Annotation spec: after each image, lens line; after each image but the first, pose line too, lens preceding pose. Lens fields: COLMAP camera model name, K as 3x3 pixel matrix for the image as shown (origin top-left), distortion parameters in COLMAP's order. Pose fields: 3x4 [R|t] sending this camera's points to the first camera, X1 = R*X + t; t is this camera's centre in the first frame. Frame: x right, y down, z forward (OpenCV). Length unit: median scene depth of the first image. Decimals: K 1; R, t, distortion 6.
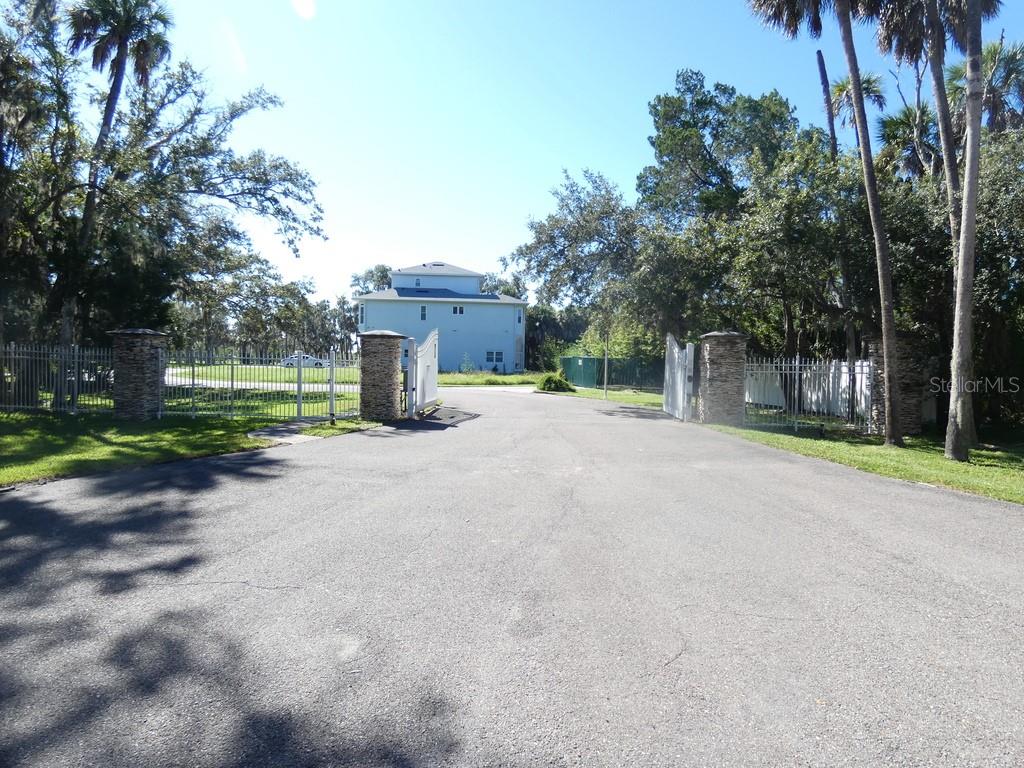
lens RADIAL K [[628.8, 0, 514.0], [0, 628.8, 385.9], [0, 0, 1]] dist [-0.006275, -0.004523]
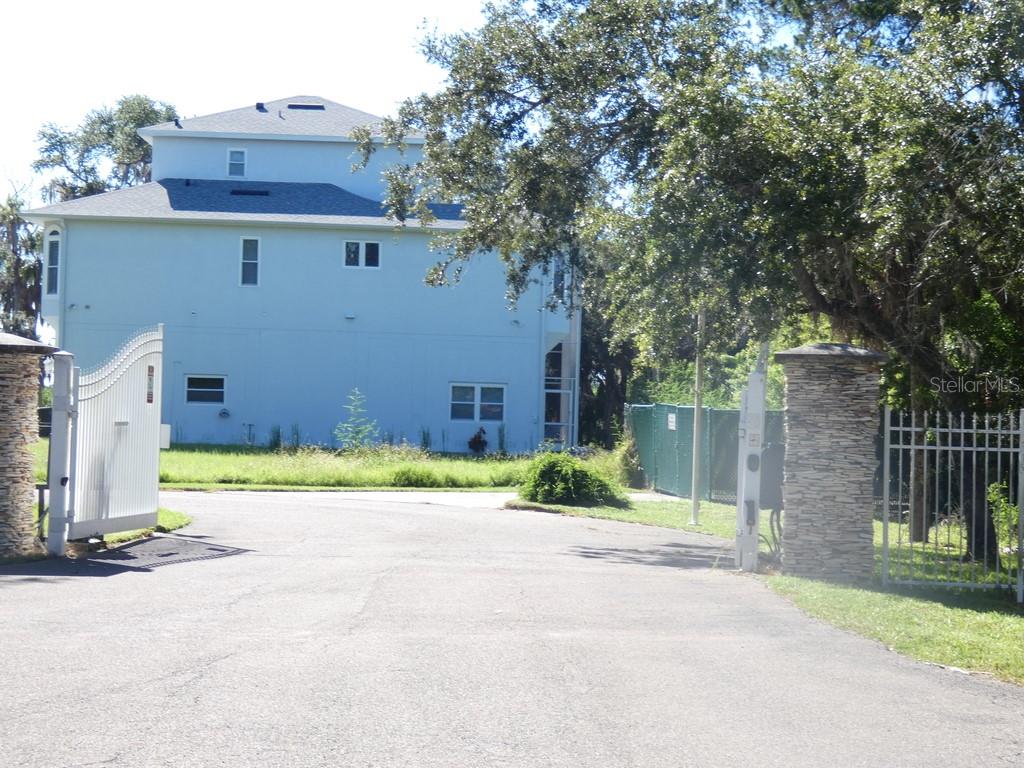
lens RADIAL K [[2179.1, 0, 512.0], [0, 2179.1, 384.0], [0, 0, 1]] dist [0.625578, -5.232586]
pose [[0.998581, 0.009611, -0.052376, 0.150968], [-0.012486, 0.998417, -0.054849, 0.012928], [0.051766, 0.055425, 0.997120, -0.290869]]
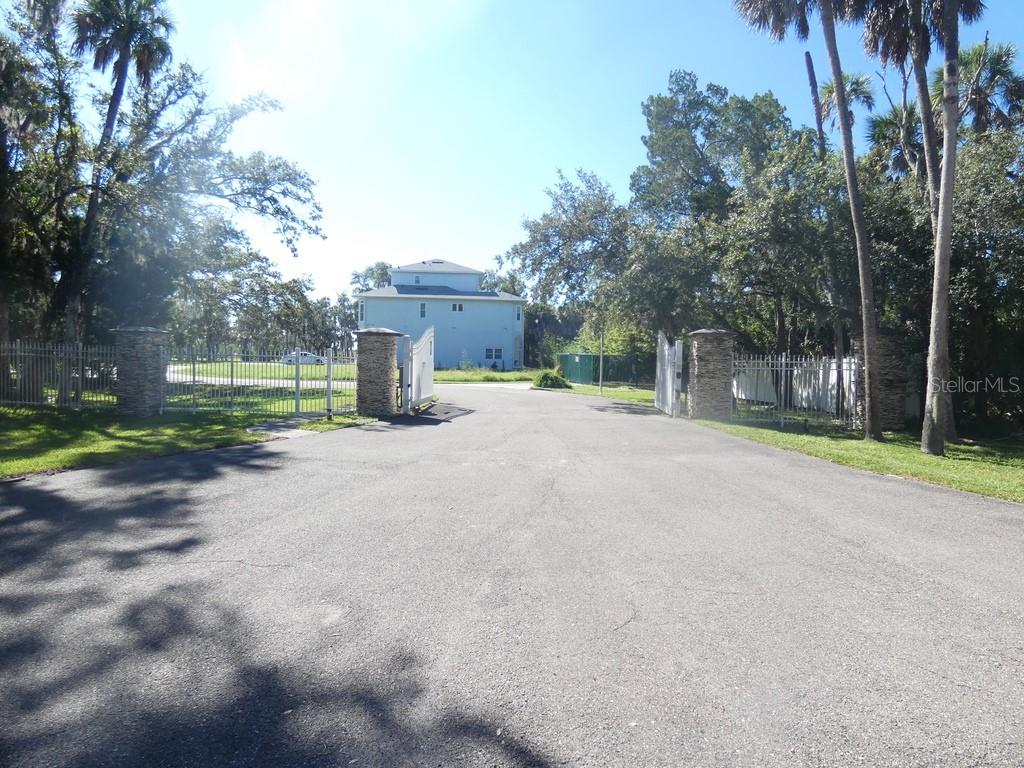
lens RADIAL K [[629.6, 0, 512.0], [0, 629.6, 384.0], [0, 0, 1]] dist [-0.007759, 0.000638]
pose [[0.999989, -0.000401, -0.004641, 0.010263], [0.000410, 0.999998, 0.001905, 0.000669], [0.004641, -0.001907, 0.999987, -0.018795]]
